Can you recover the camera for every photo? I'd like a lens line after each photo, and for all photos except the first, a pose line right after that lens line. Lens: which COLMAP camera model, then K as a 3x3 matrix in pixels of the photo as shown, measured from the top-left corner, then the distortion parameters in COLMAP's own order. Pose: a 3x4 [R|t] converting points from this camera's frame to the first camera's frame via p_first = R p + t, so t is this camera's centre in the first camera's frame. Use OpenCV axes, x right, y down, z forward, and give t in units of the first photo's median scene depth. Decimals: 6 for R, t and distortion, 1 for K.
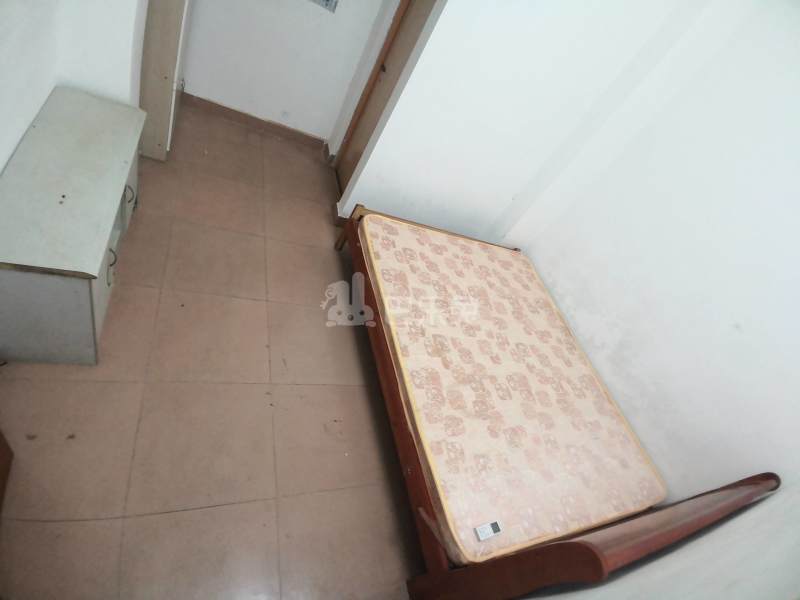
lens RADIAL K [[384.6, 0, 401.4], [0, 384.6, 301.0], [0, 0, 1]] dist [0.000169, -0.000379]
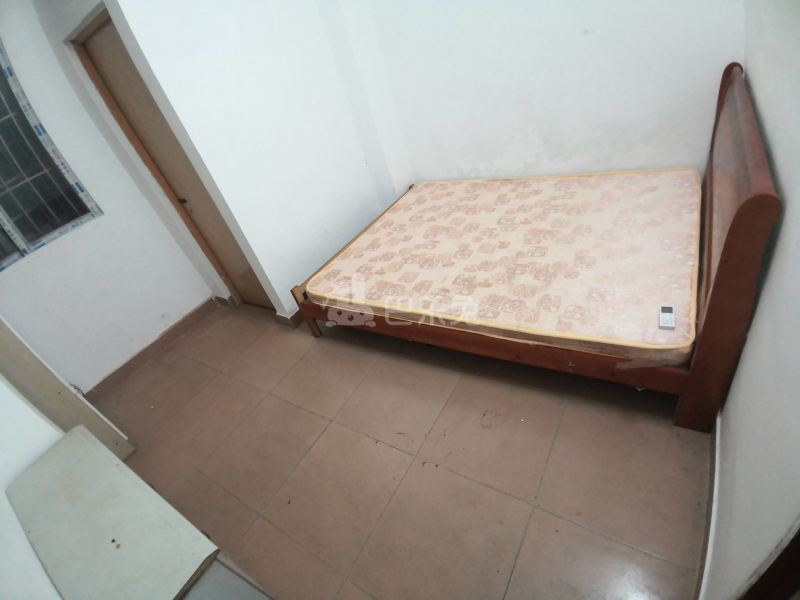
lens RADIAL K [[384.6, 0, 401.4], [0, 384.6, 301.0], [0, 0, 1]] dist [0.000169, -0.000379]
pose [[0.499790, -0.858630, 0.113864, -0.117582], [0.865017, 0.501519, -0.014997, 0.012809], [-0.044228, 0.105989, 0.993383, 0.048596]]
